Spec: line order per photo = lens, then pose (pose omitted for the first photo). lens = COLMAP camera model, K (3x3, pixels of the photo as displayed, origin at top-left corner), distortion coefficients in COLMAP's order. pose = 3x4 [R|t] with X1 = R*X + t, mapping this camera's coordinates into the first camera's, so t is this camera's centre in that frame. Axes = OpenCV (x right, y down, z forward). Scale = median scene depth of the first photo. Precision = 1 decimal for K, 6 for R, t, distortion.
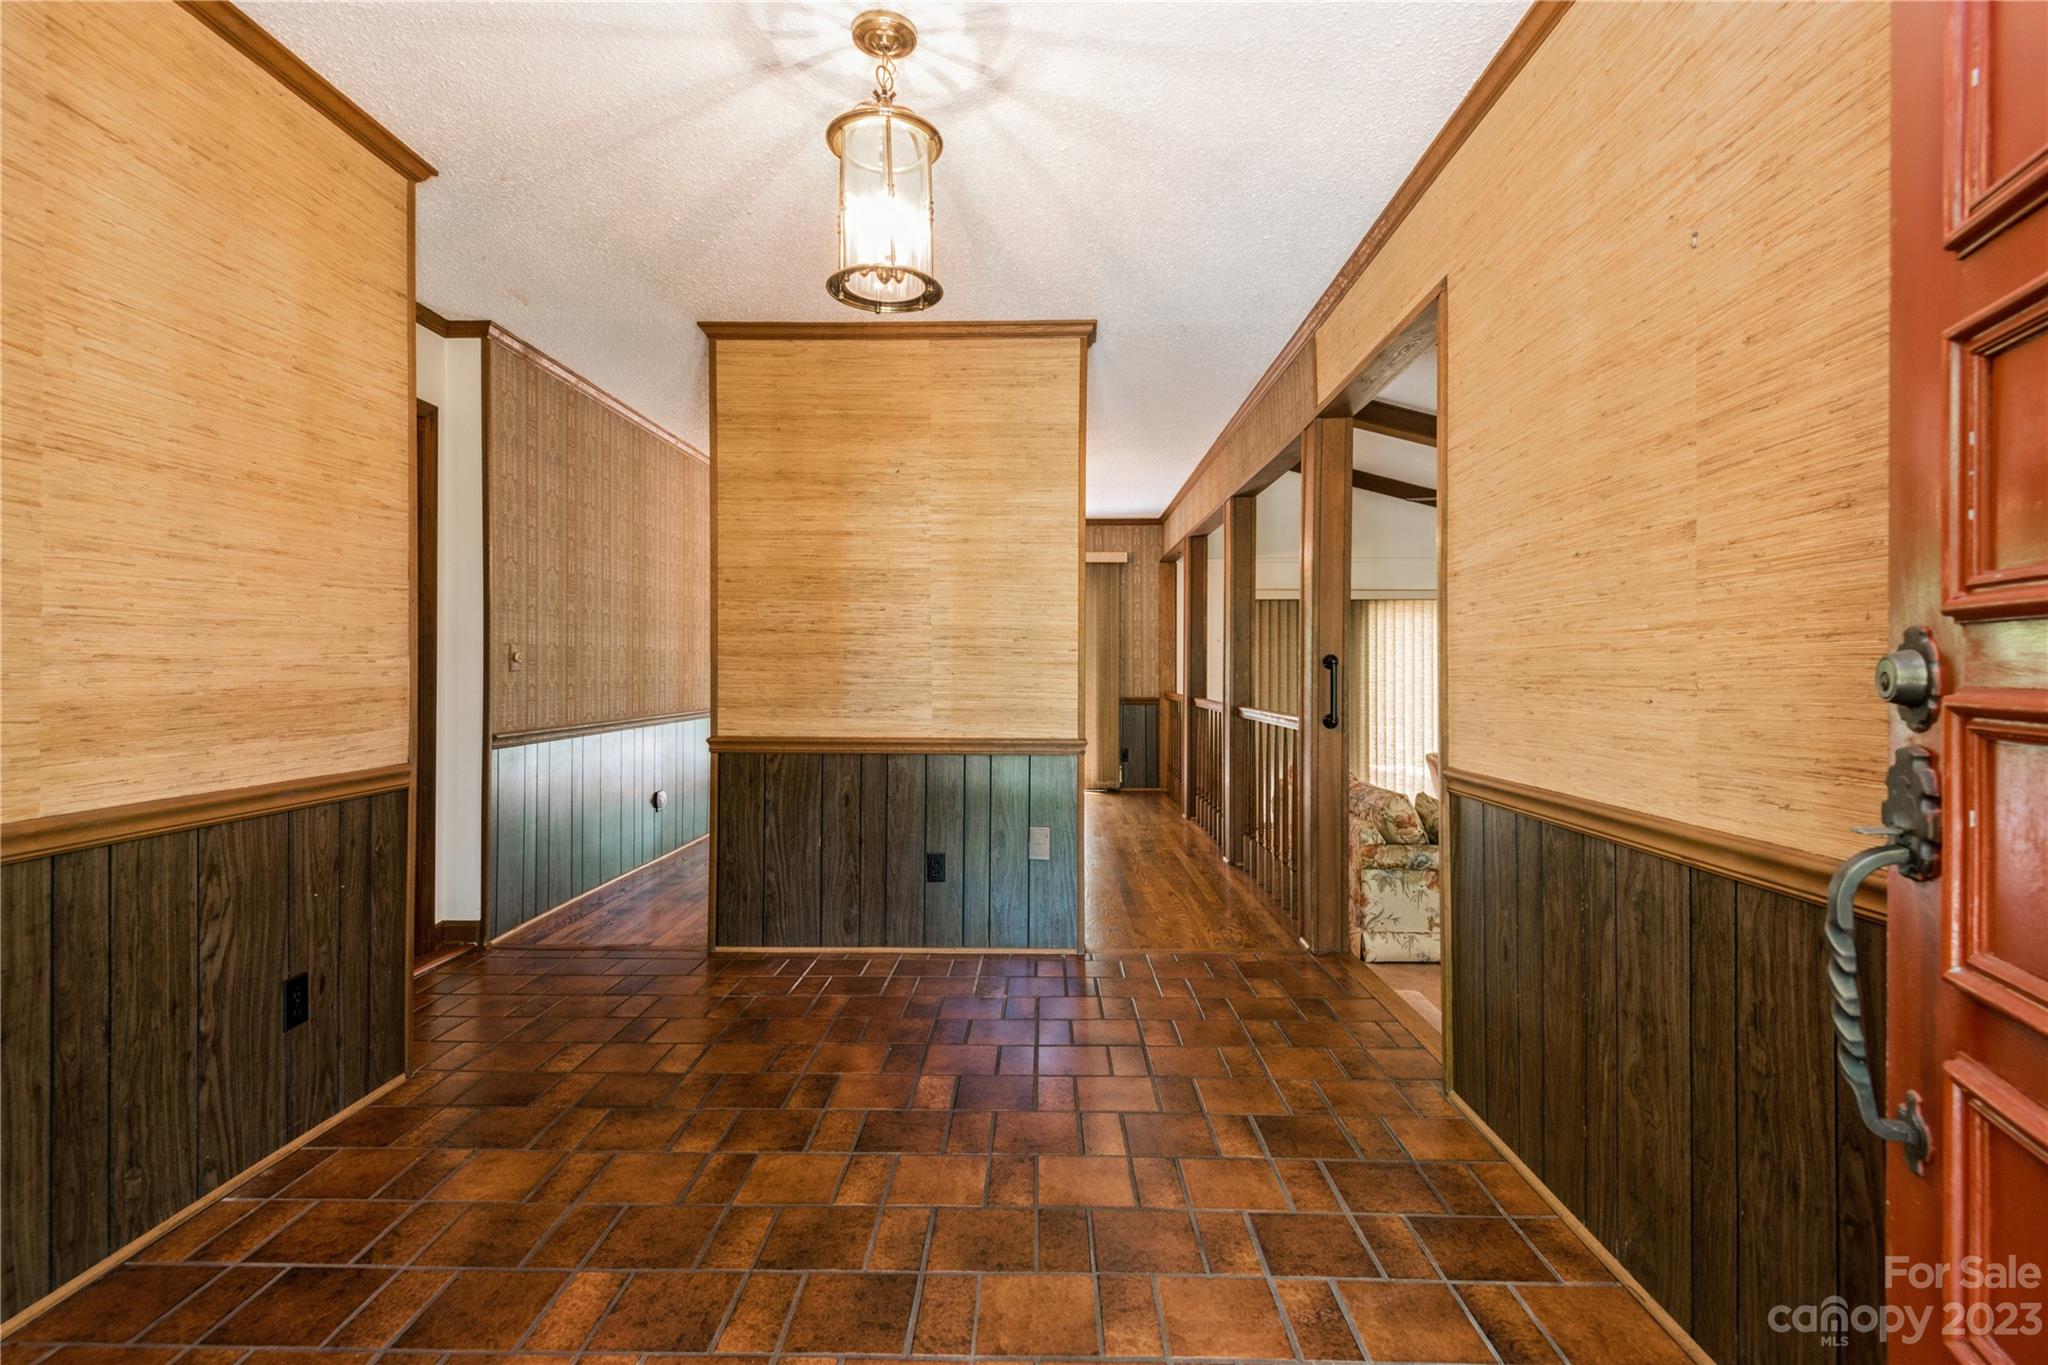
lens RADIAL K [[933.3, 0, 1010.4], [0, 933.3, 669.9], [0, 0, 1]] dist [0.020382, -0.009153]
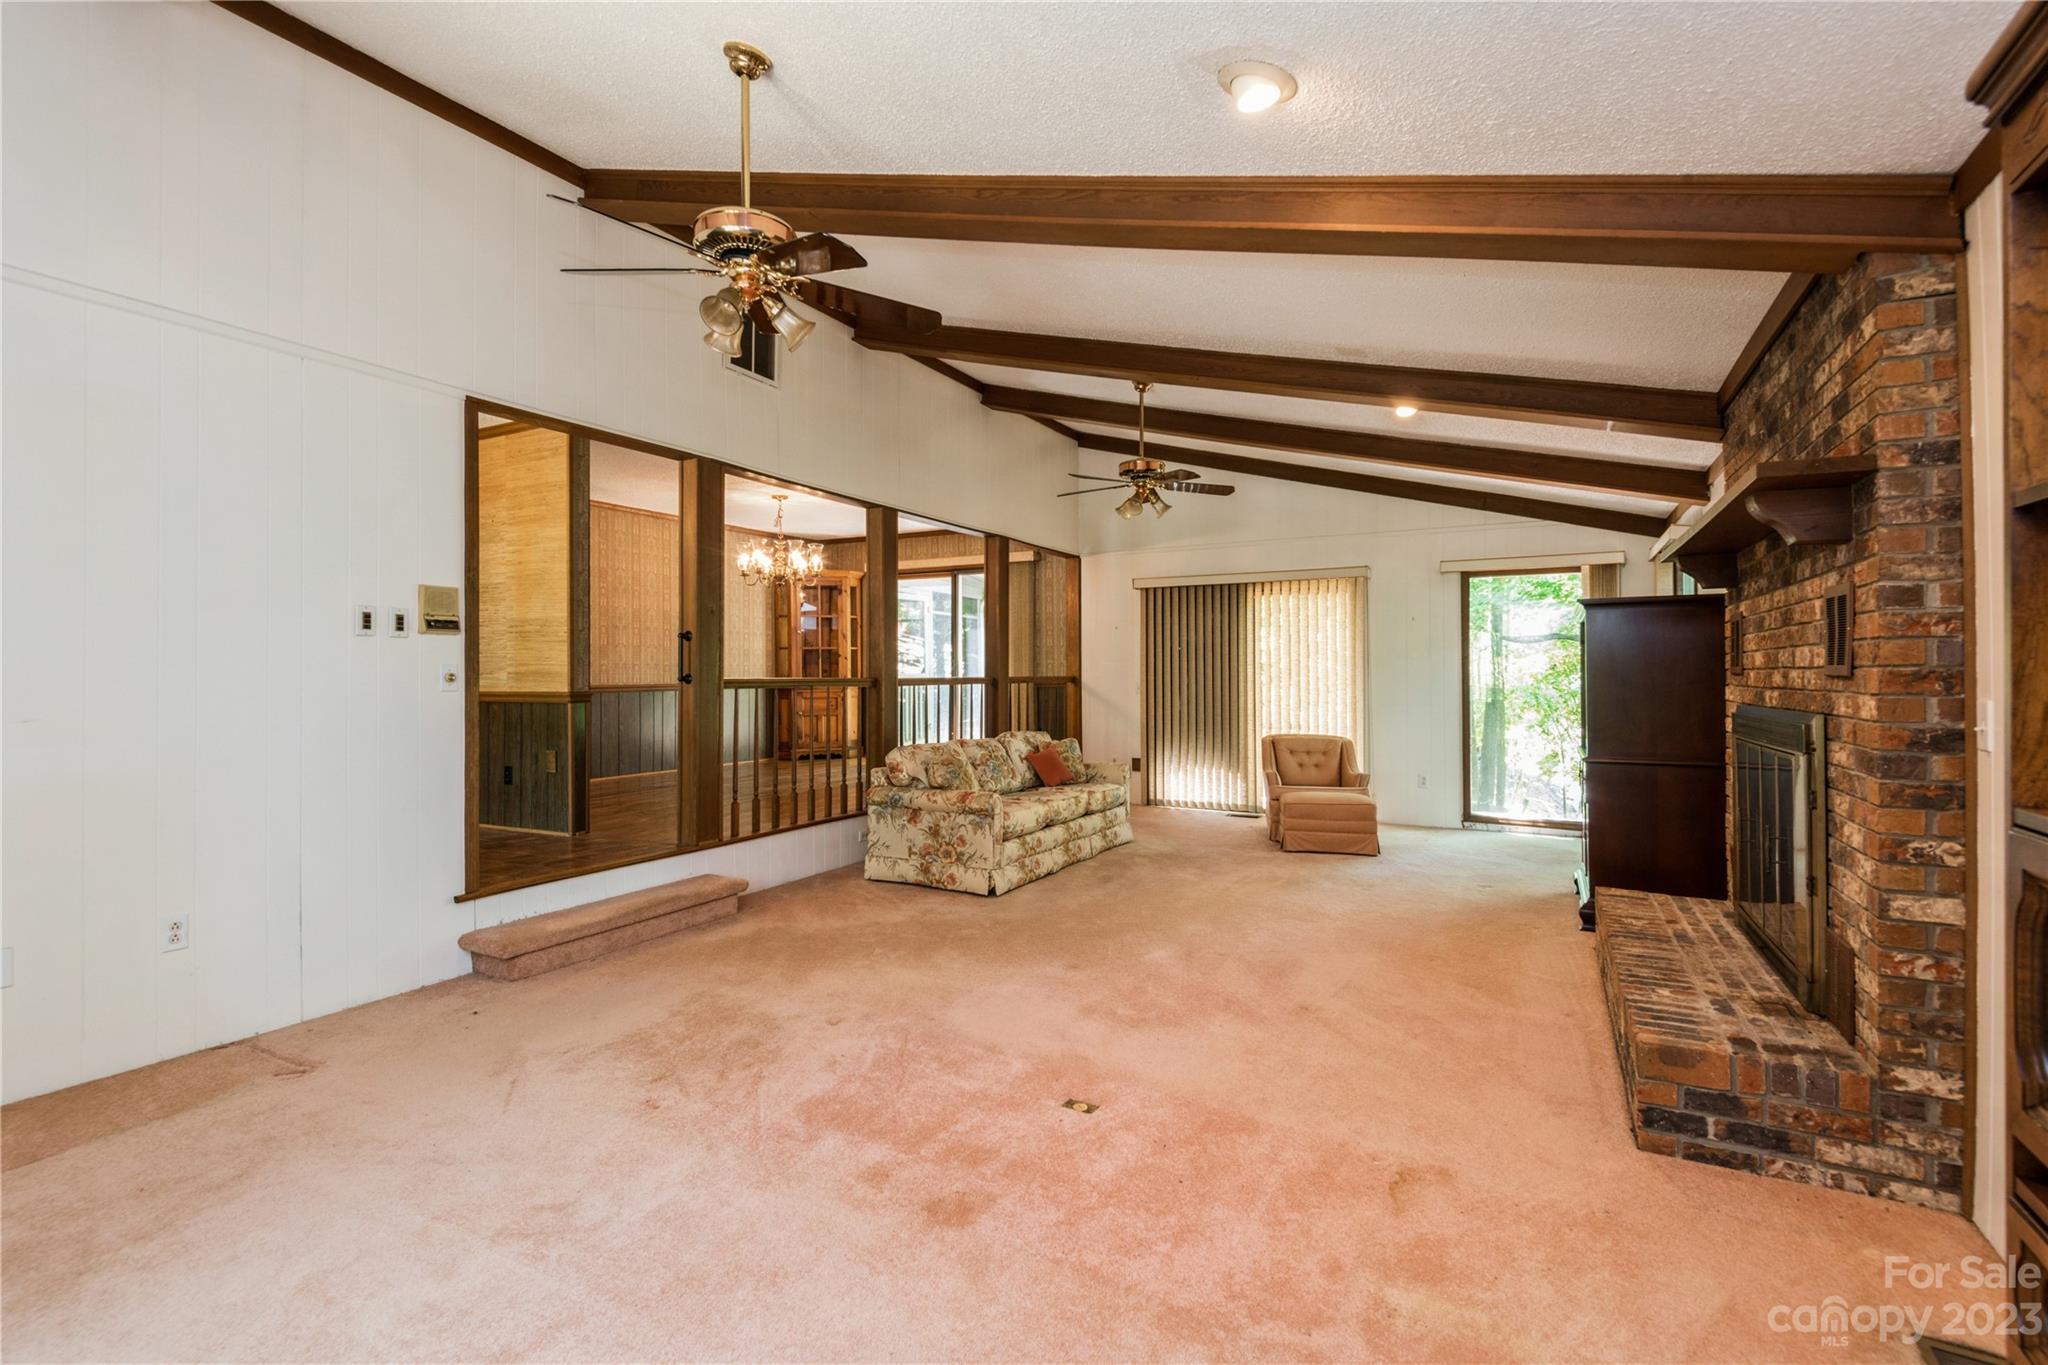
lens RADIAL K [[933.3, 0, 1007.0], [0, 933.3, 674.1], [0, 0, 1]] dist [0.020382, -0.009153]
pose [[0.897431, -0.008278, -0.441077, 1.051792], [0.007913, 0.999965, -0.002667, 0.043665], [0.441084, -0.001097, 0.897465, -0.029279]]
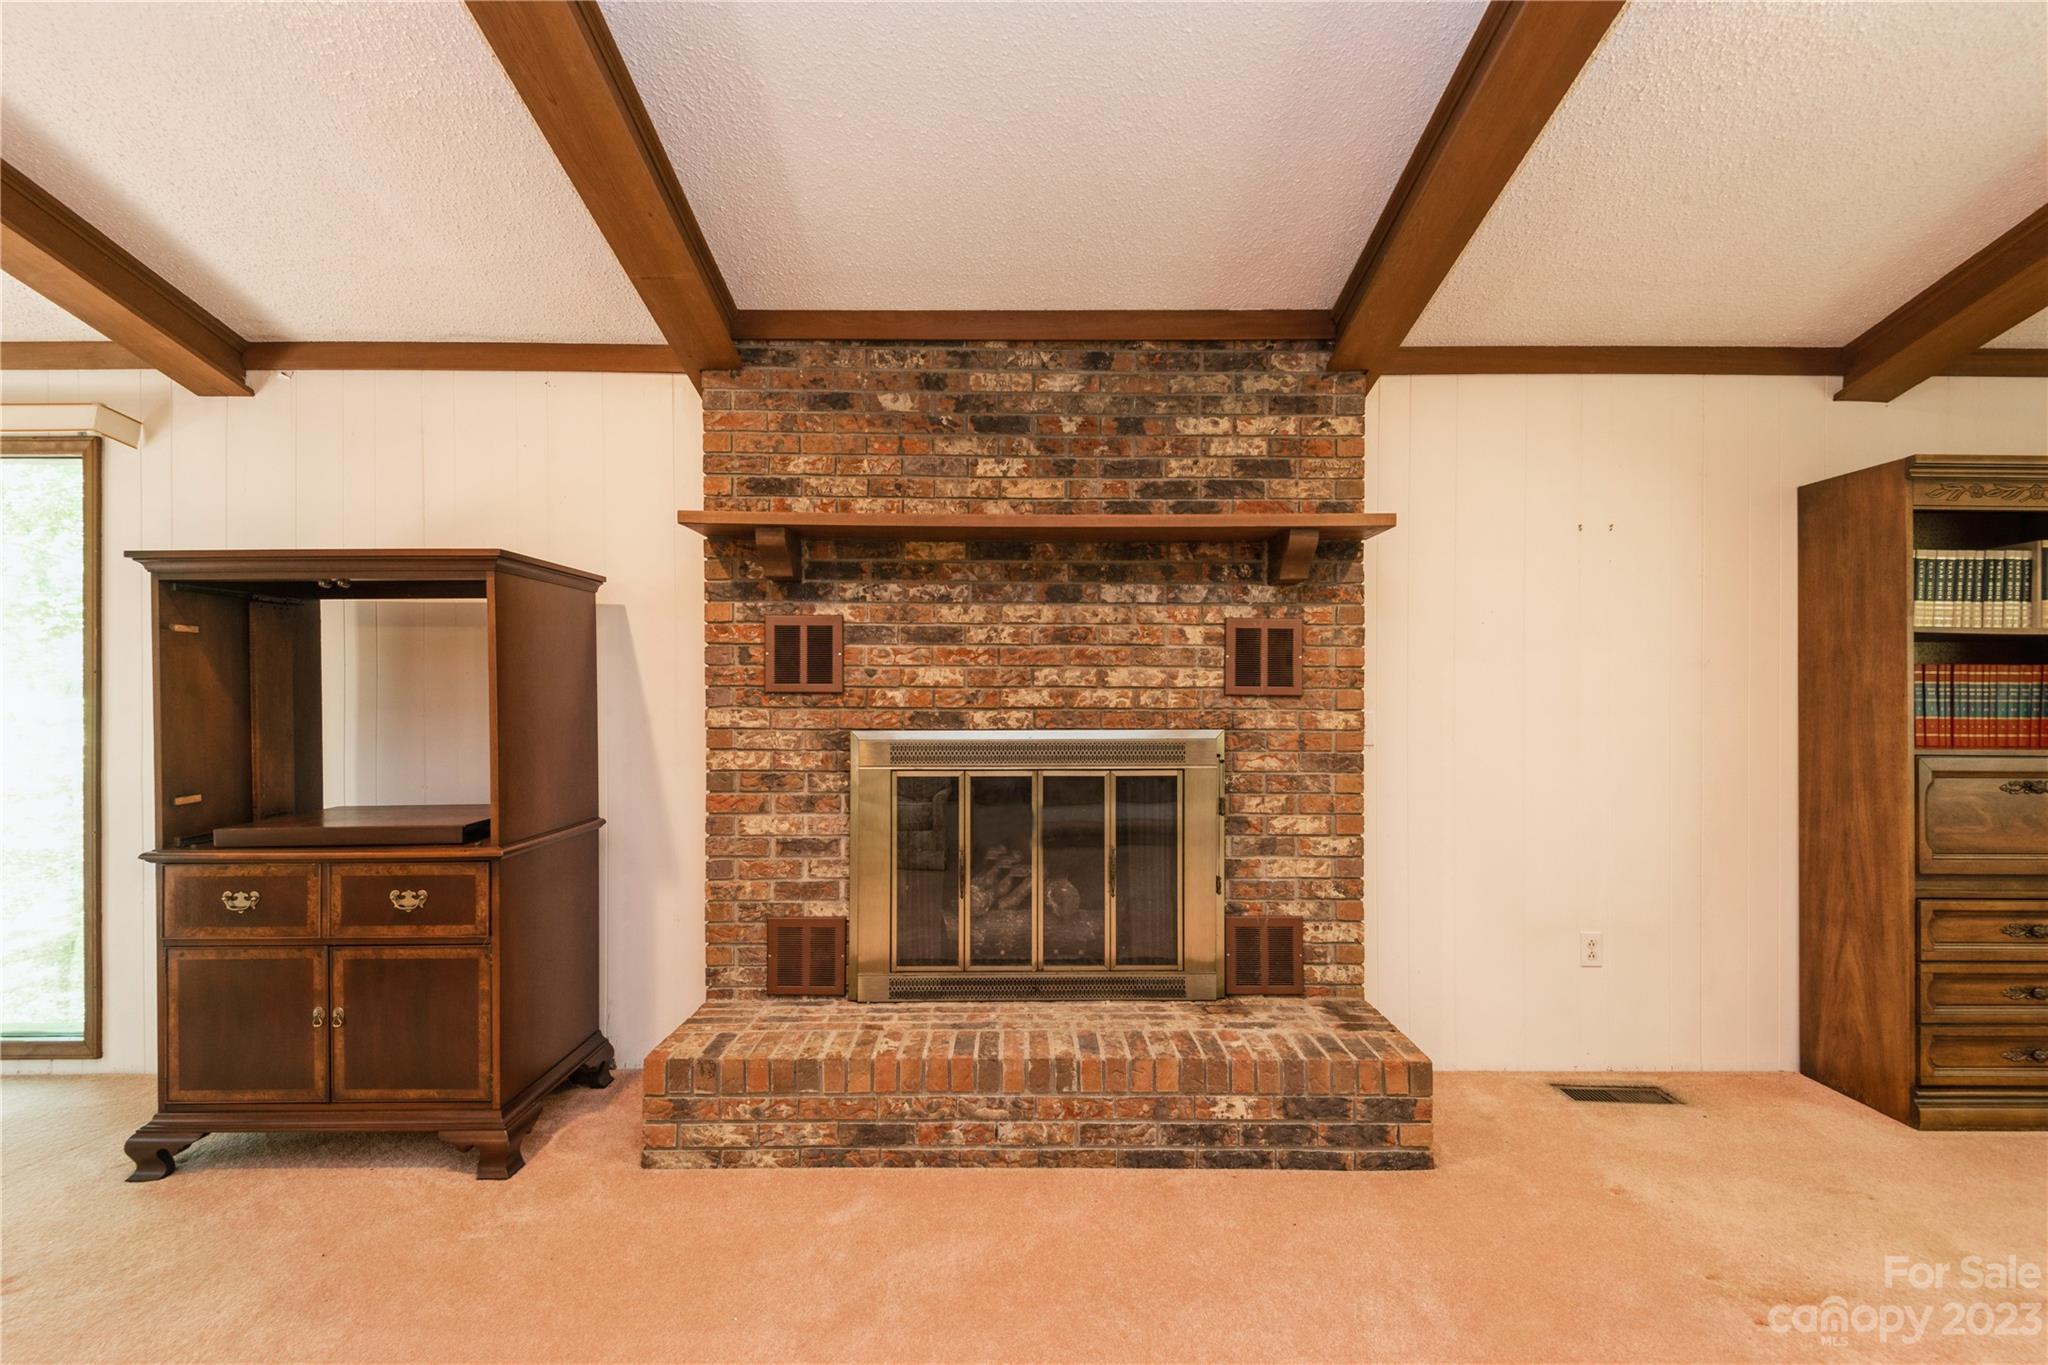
lens RADIAL K [[933.3, 0, 1021.5], [0, 933.3, 690.1], [0, 0, 1]] dist [0.020382, -0.009153]
pose [[-0.059750, -0.006958, 0.998189, 0.647358], [-0.004049, 0.999969, 0.006728, 0.040026], [-0.998205, -0.003640, -0.059776, 0.810927]]
